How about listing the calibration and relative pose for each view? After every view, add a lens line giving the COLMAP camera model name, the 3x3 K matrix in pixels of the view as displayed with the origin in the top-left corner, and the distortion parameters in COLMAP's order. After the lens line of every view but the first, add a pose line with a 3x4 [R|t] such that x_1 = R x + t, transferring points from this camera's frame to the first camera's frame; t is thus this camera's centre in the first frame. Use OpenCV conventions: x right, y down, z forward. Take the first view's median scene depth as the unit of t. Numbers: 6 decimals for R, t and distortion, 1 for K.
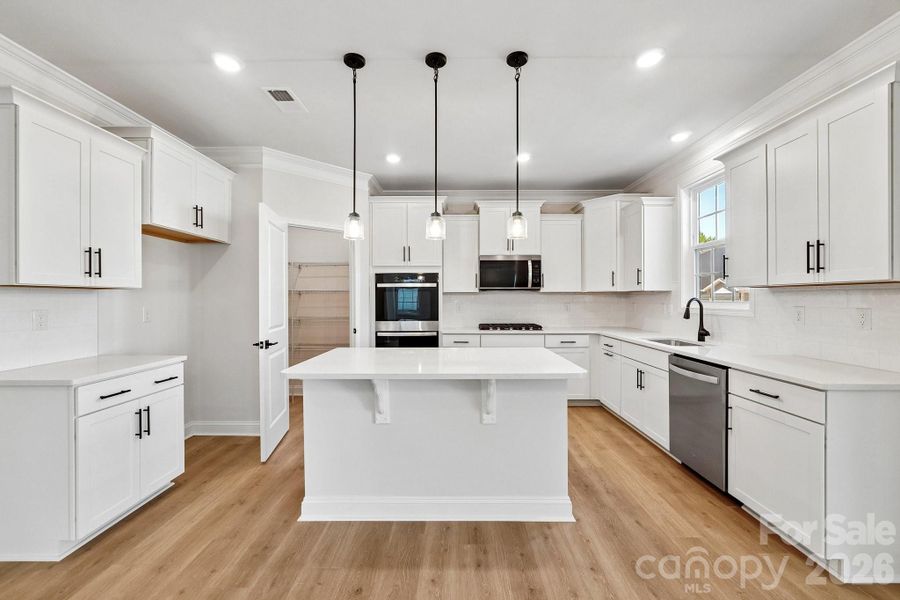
lens RADIAL K [[385.2, 0, 450.4], [0, 385.2, 297.6], [0, 0, 1]] dist [-0.016749, 0.007103]
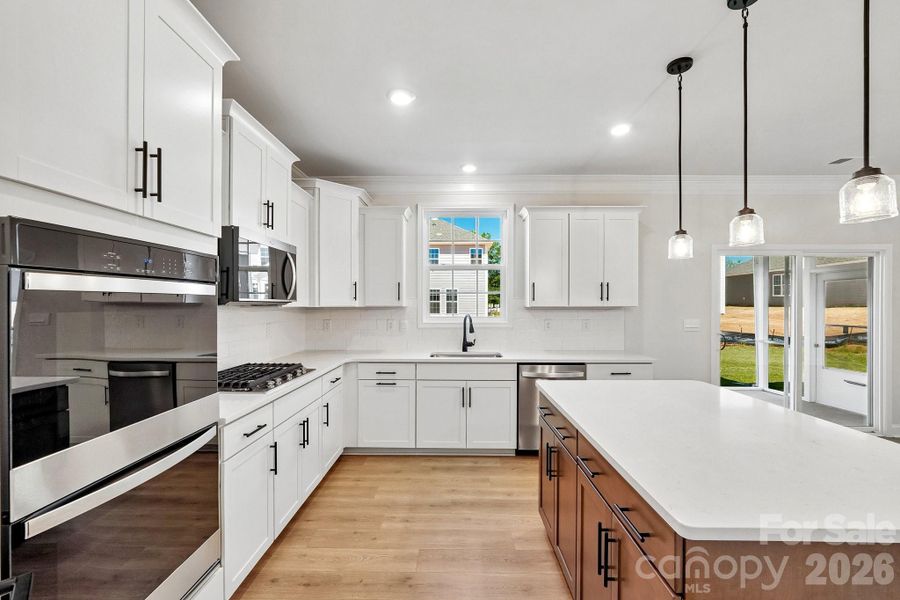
lens RADIAL K [[386.1, 0, 448.8], [0, 386.1, 305.4], [0, 0, 1]] dist [-0.009206, 0.000157]
pose [[0.009894, -0.001202, 0.999950, -0.476117], [-0.001165, 0.999999, 0.001214, -0.024738], [-0.999950, -0.001177, 0.009893, 0.970998]]
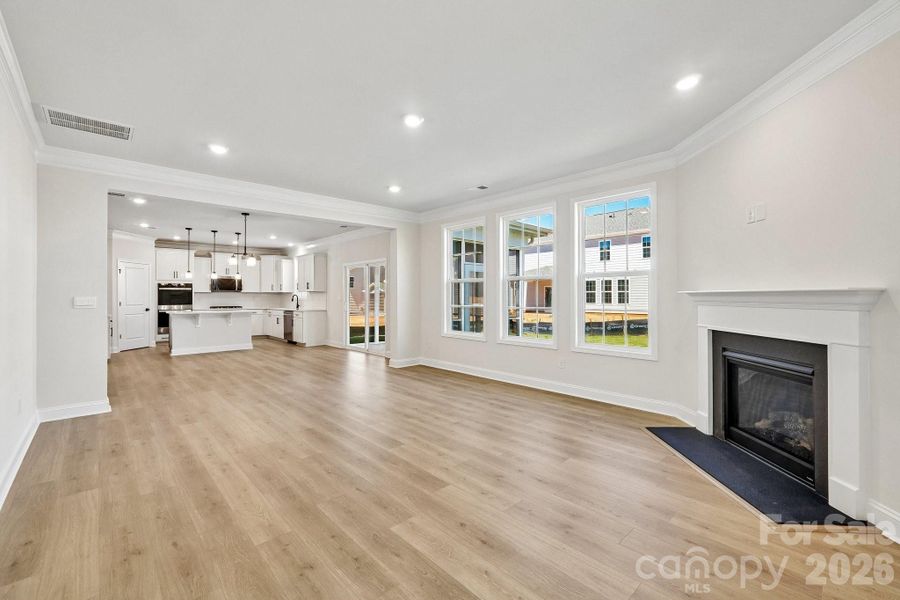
lens RADIAL K [[385.2, 0, 450.4], [0, 385.2, 297.6], [0, 0, 1]] dist [-0.016749, 0.007103]
pose [[0.727965, -0.000750, 0.685614, -0.586238], [-0.000332, 0.999999, 0.001447, 0.017451], [-0.685615, -0.001281, 0.727964, -2.101117]]
